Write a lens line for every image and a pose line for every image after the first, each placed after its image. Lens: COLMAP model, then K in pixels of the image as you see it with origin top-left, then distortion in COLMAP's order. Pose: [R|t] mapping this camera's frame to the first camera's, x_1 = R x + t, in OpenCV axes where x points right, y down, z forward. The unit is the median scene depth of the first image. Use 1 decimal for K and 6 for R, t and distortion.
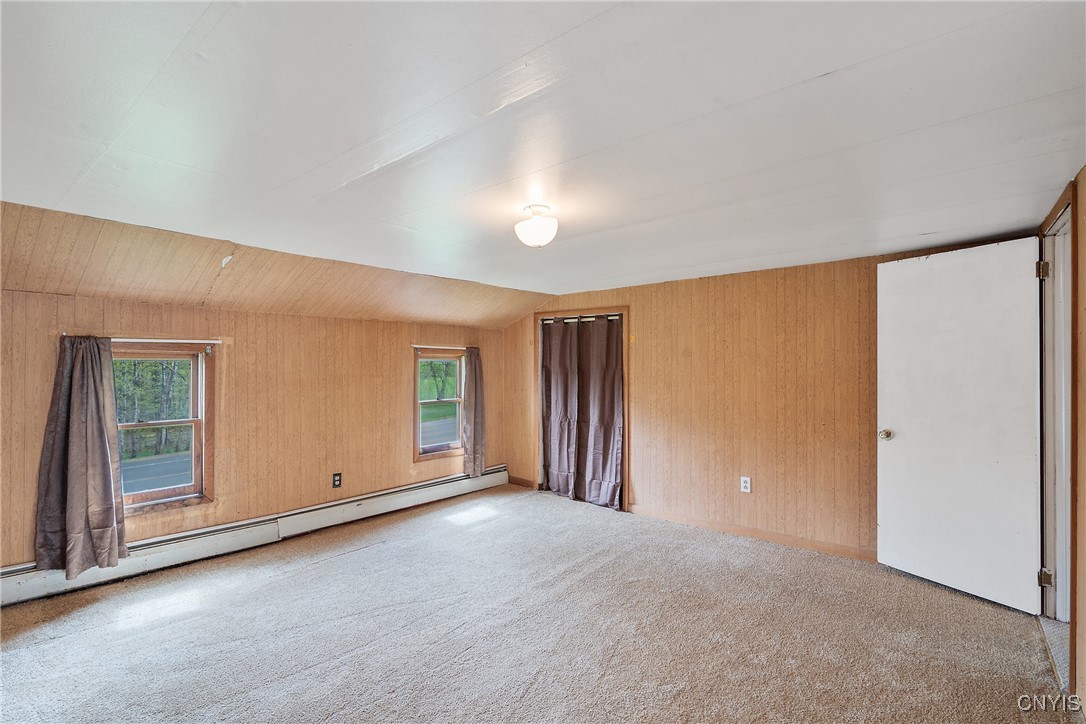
lens RADIAL K [[495.3, 0, 535.6], [0, 495.3, 360.7], [0, 0, 1]] dist [-0.005993, 0.001991]
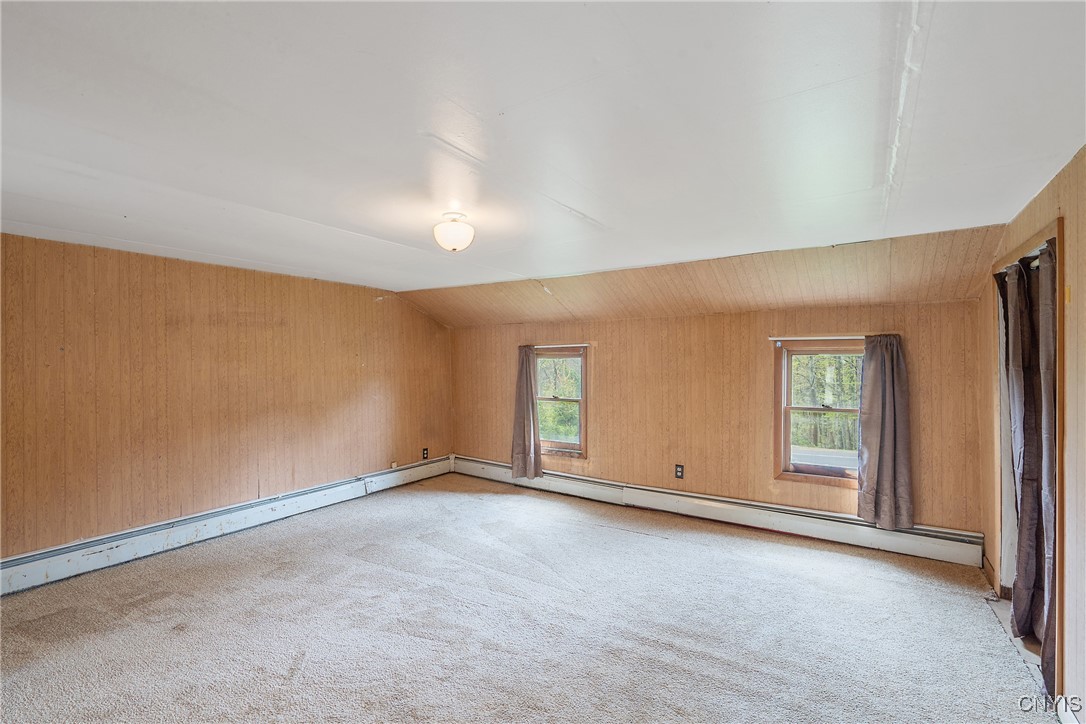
lens RADIAL K [[495.3, 0, 536.9], [0, 495.3, 361.0], [0, 0, 1]] dist [-0.005993, 0.001991]
pose [[0.123328, -0.004351, -0.992356, 0.601055], [0.008644, 0.999957, -0.003310, 0.008798], [0.992328, -0.008169, 0.123360, 0.572188]]
